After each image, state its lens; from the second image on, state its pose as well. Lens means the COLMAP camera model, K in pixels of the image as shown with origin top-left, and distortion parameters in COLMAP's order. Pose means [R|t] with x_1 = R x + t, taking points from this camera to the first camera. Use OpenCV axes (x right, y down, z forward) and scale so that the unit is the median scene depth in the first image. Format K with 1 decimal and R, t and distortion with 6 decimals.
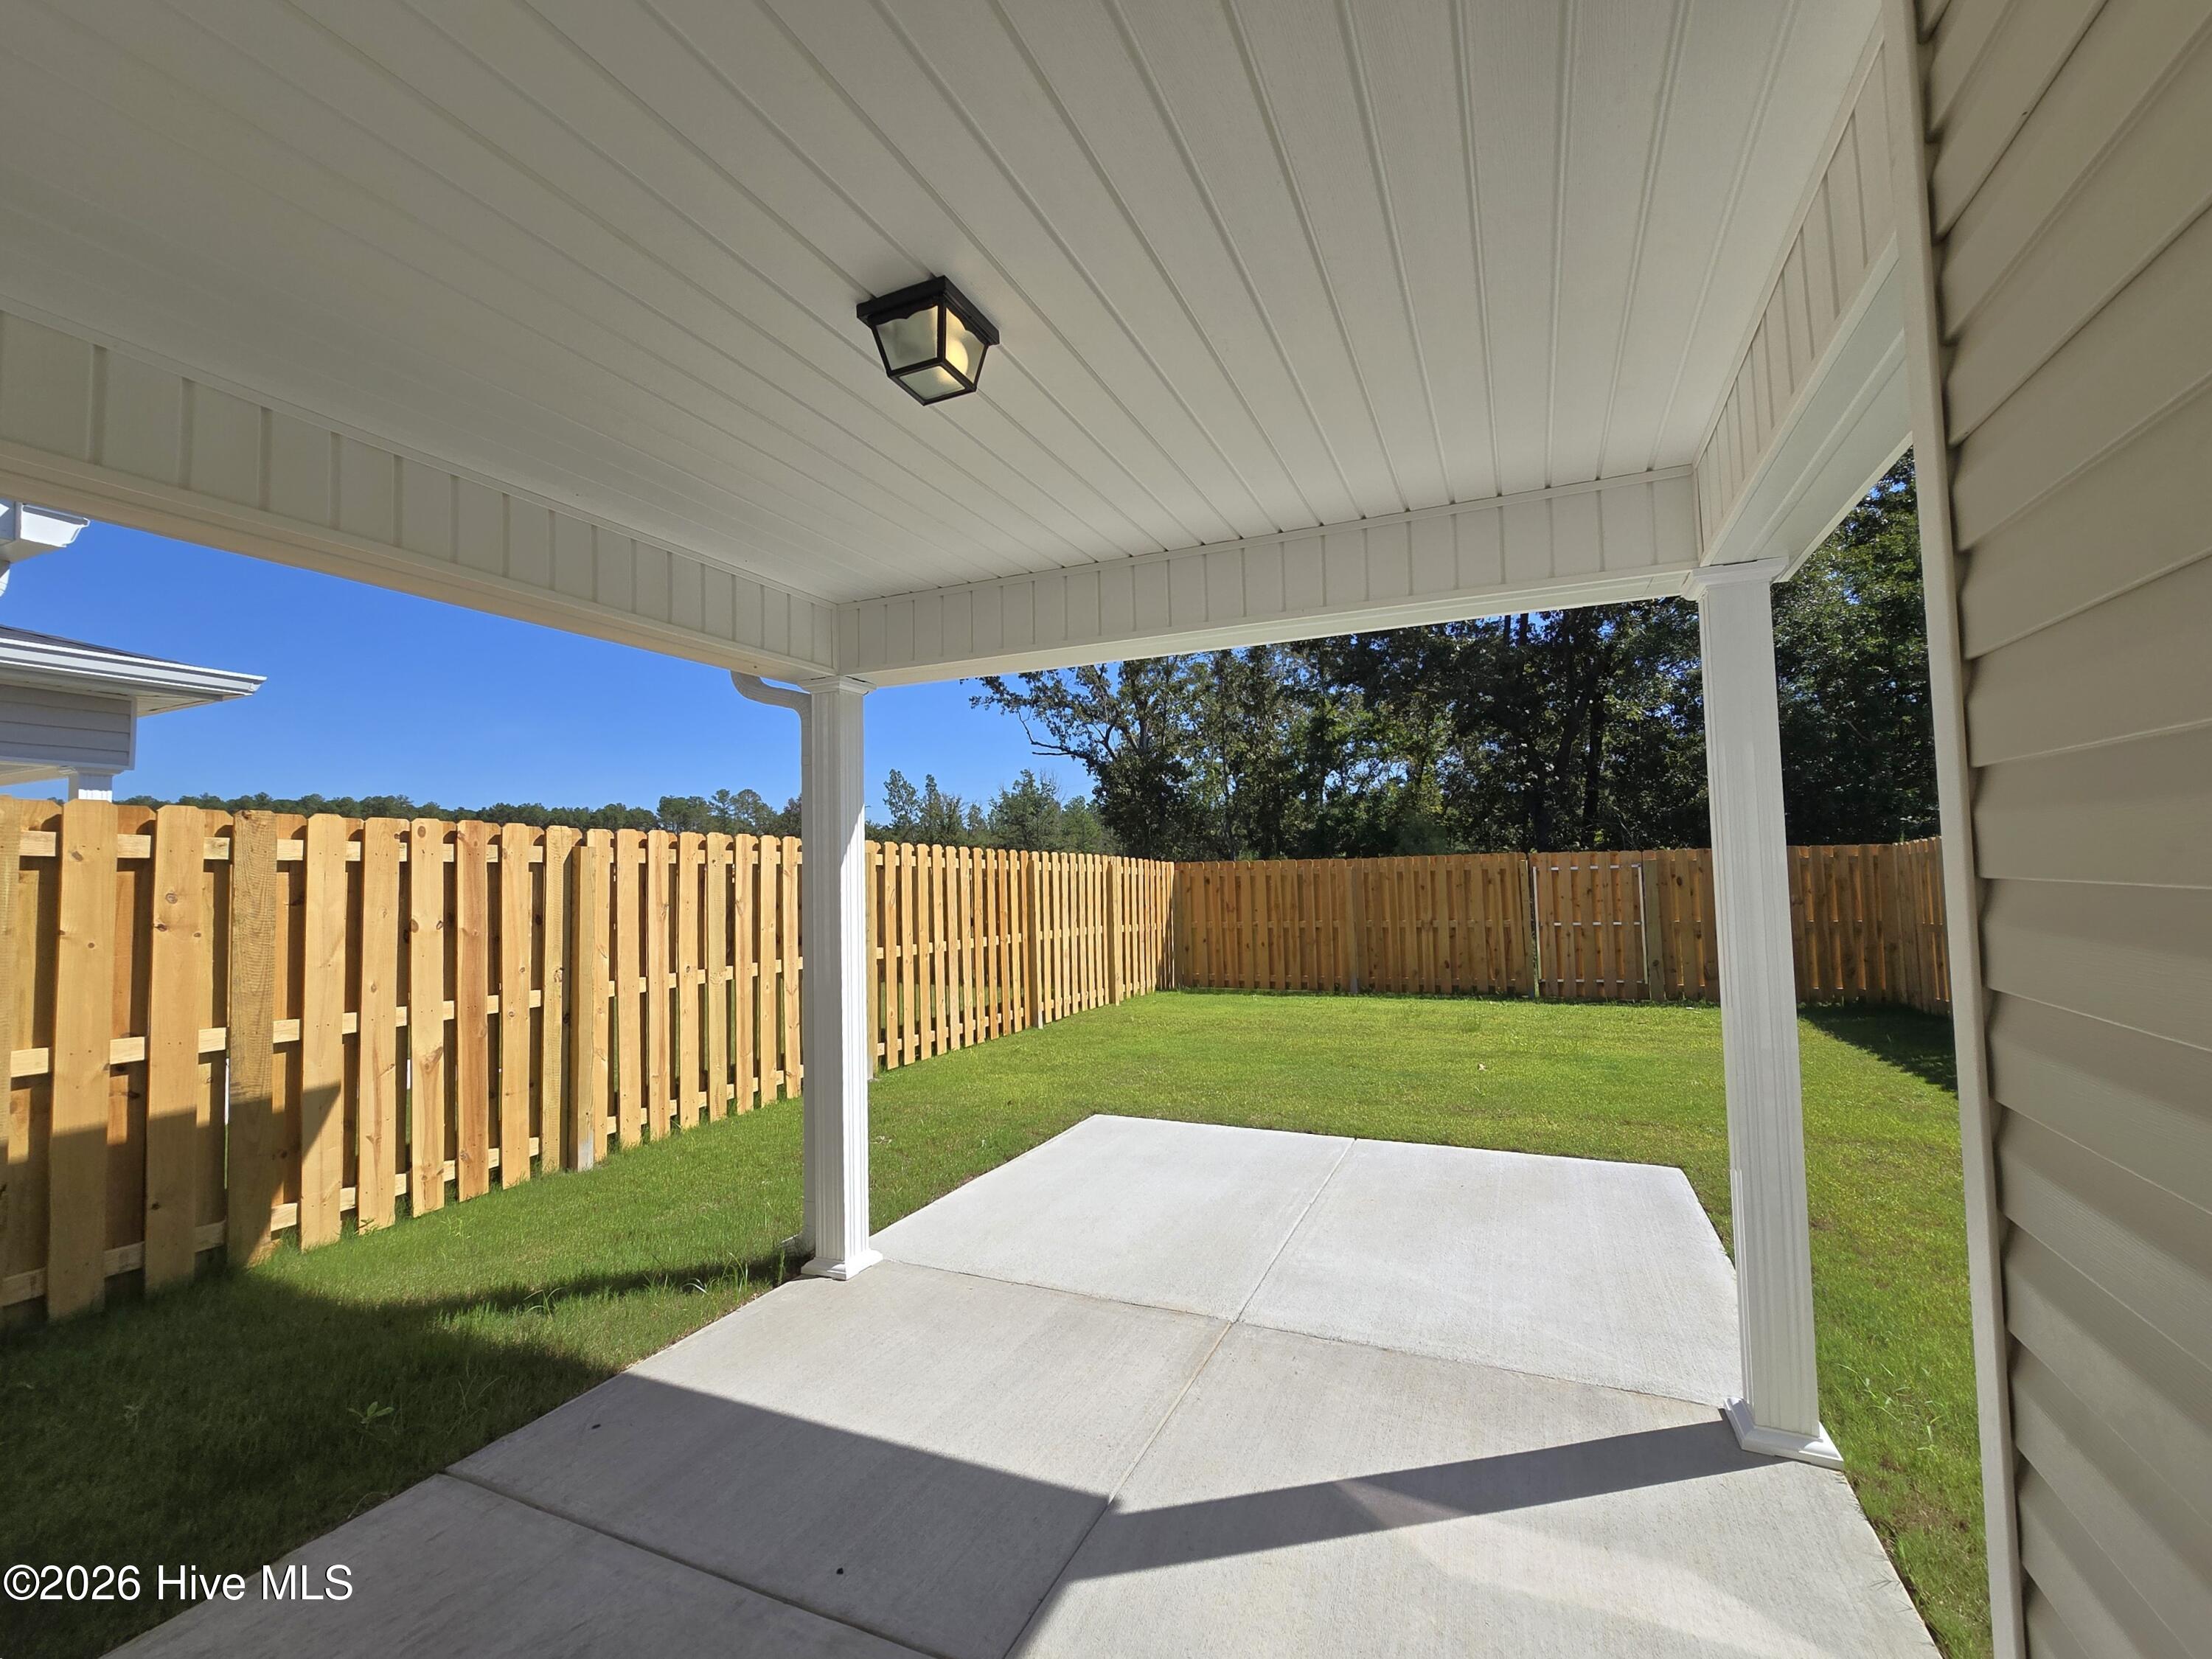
lens RADIAL K [[926.6, 0, 1108.9], [0, 926.6, 825.1], [0, 0, 1]] dist [0.000555, -0.000273]
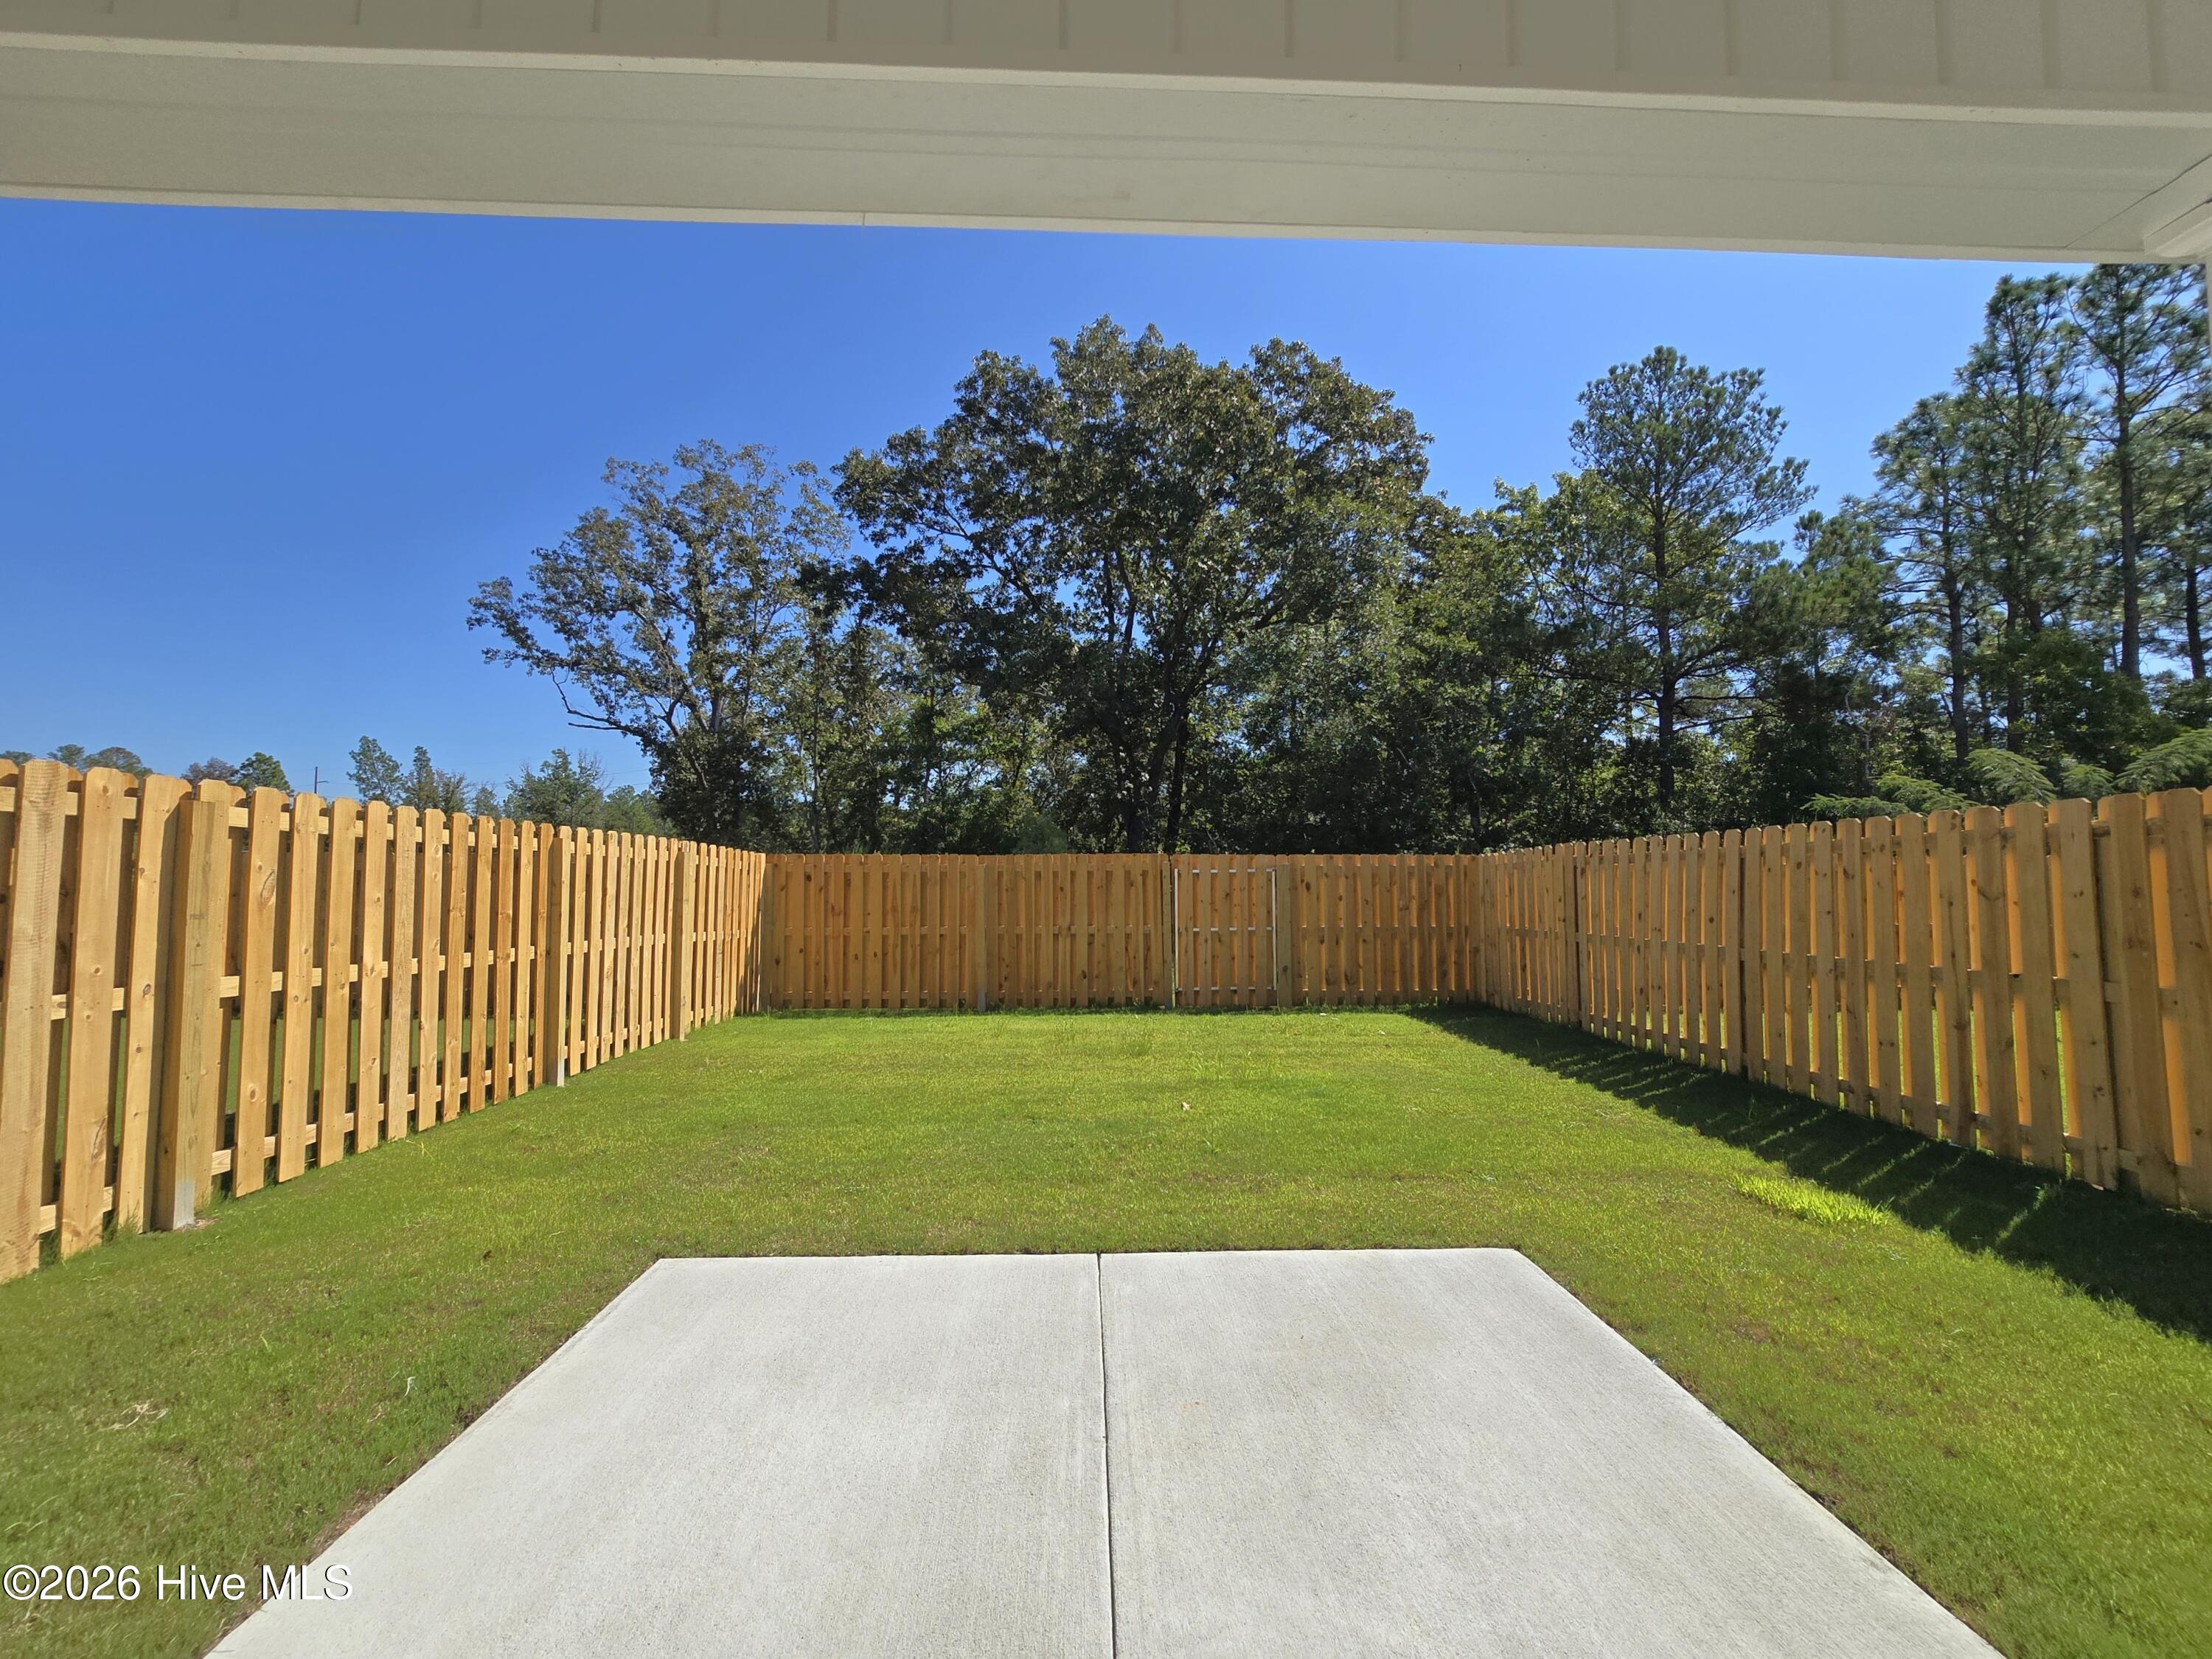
lens RADIAL K [[926.6, 0, 1108.9], [0, 926.6, 825.1], [0, 0, 1]] dist [0.000555, -0.000273]
pose [[0.899942, 0.046087, 0.433567, -0.012826], [-0.043377, 0.998928, -0.016148, 0.018487], [-0.433846, -0.004274, 0.900977, 0.177434]]
